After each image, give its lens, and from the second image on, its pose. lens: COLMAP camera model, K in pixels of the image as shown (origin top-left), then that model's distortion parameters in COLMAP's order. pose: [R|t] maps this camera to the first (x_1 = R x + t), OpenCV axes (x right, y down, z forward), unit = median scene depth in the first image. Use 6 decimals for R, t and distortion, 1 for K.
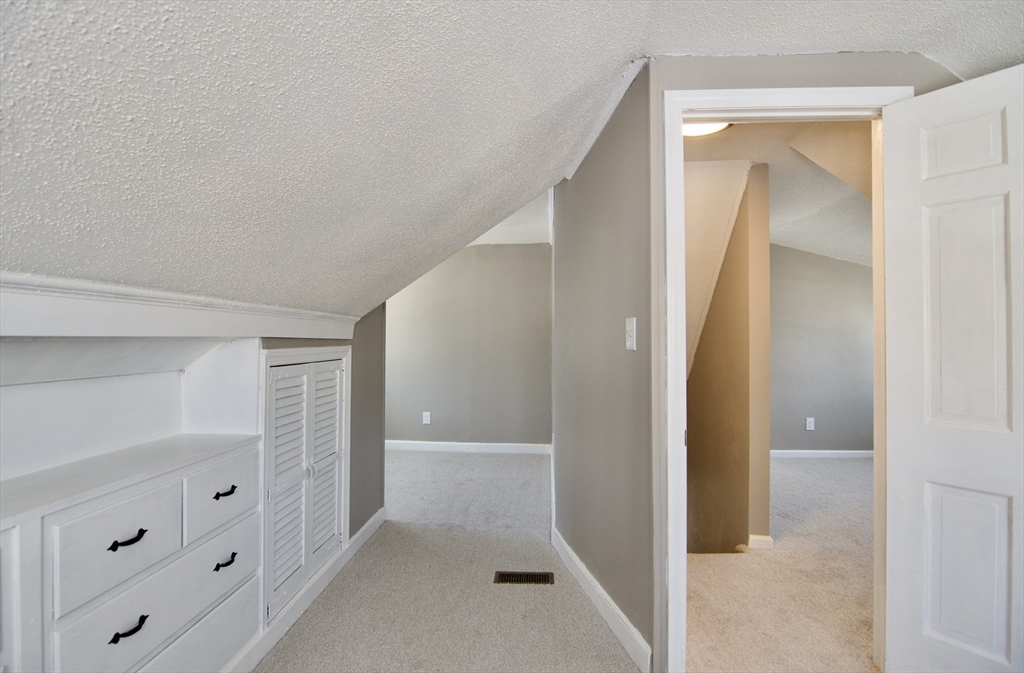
lens RADIAL K [[511.4, 0, 510.8], [0, 511.4, 331.0], [0, 0, 1]] dist [0.002747, -0.010915]
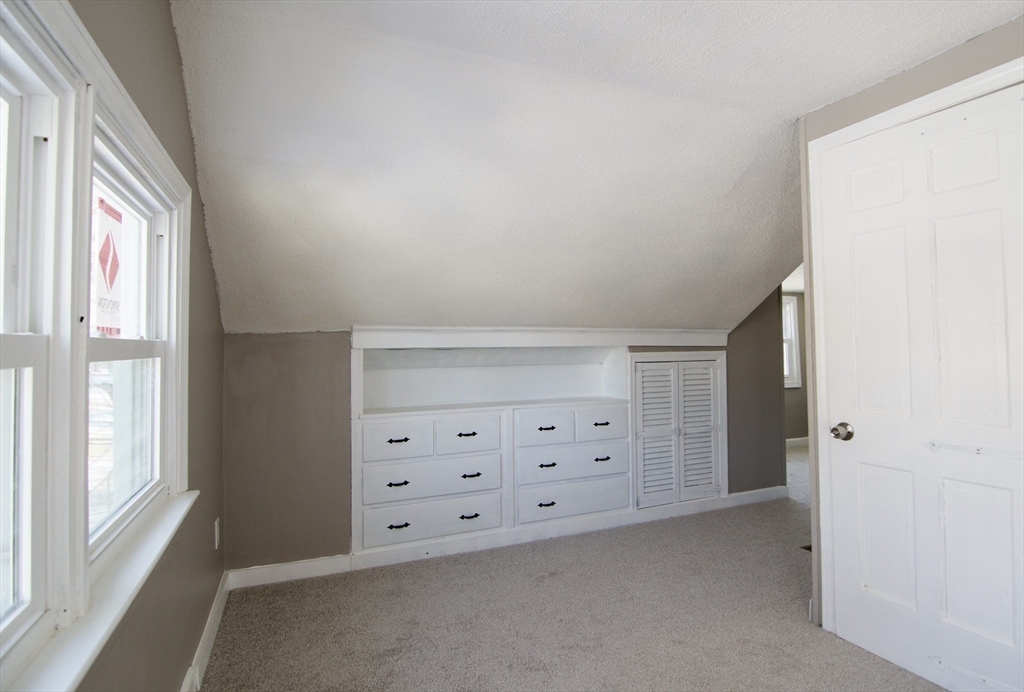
lens RADIAL K [[513.8, 0, 515.8], [0, 513.8, 341.1], [0, 0, 1]] dist [-0.002087, -0.000309]
pose [[0.444685, -0.017149, -0.895523, 0.959126], [0.023850, 0.999689, -0.007300, -0.000671], [0.895369, -0.018112, 0.444956, -0.163031]]
